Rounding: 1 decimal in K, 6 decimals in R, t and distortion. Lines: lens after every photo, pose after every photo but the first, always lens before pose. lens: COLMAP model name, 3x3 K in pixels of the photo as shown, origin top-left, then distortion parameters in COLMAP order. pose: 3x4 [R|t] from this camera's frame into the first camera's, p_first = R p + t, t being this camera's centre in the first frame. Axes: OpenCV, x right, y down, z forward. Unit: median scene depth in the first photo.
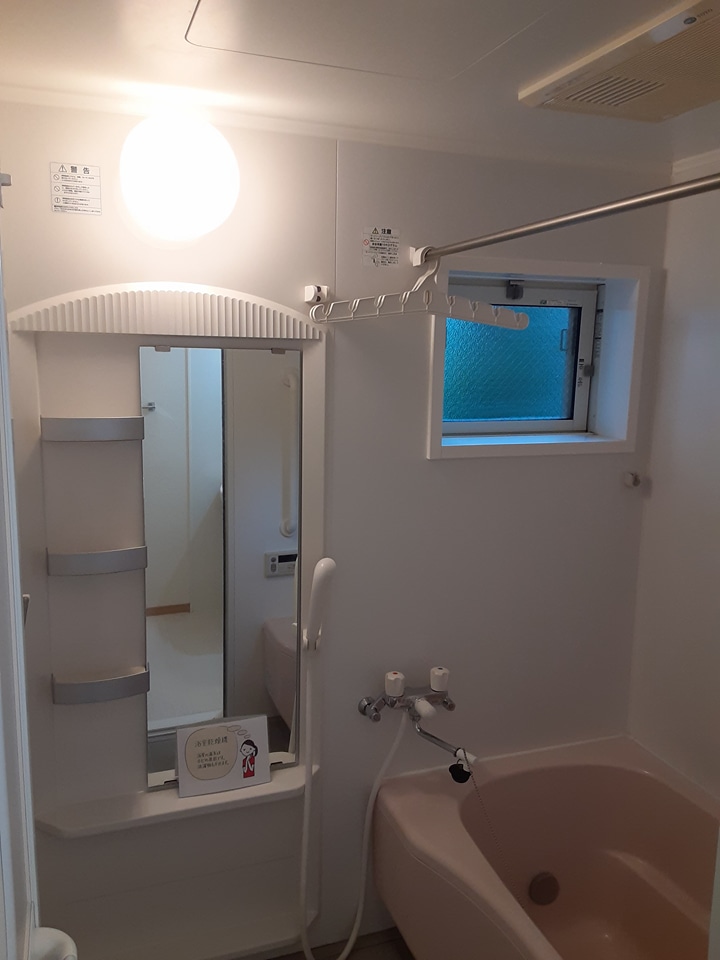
lens RADIAL K [[775.2, 0, 362.0], [0, 775.2, 473.8], [0, 0, 1]] dist [0.090557, -0.142460]
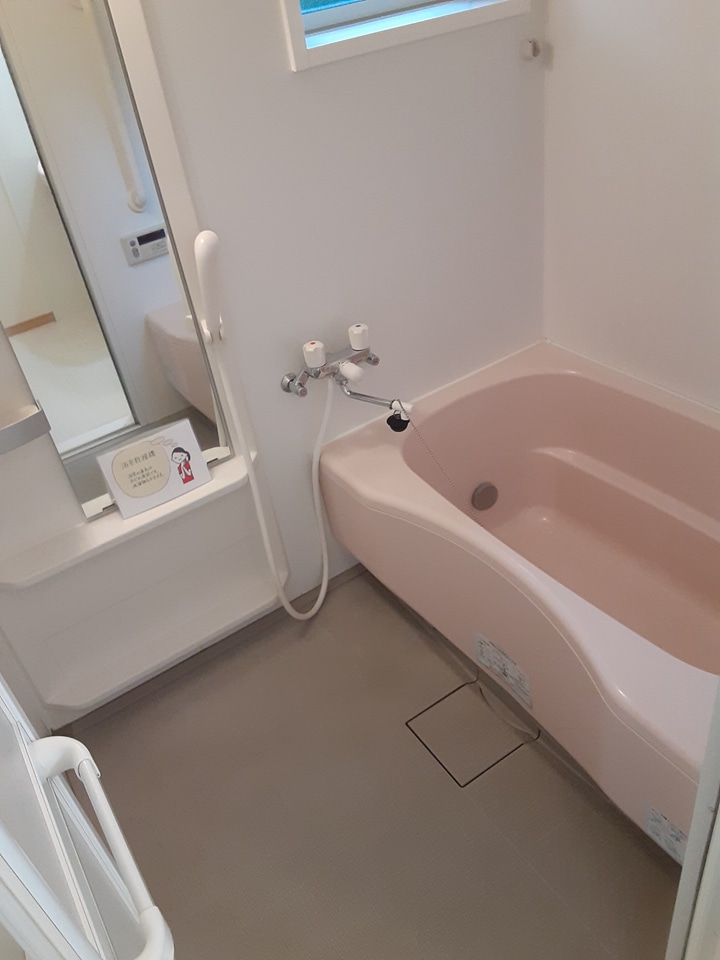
lens RADIAL K [[775.2, 0, 361.8], [0, 775.2, 481.5], [0, 0, 1]] dist [0.090557, -0.142460]
pose [[0.961494, -0.258103, 0.094402, -0.029572], [0.189625, 0.871681, 0.451900, -0.003971], [-0.198926, -0.416599, 0.887059, 0.107948]]
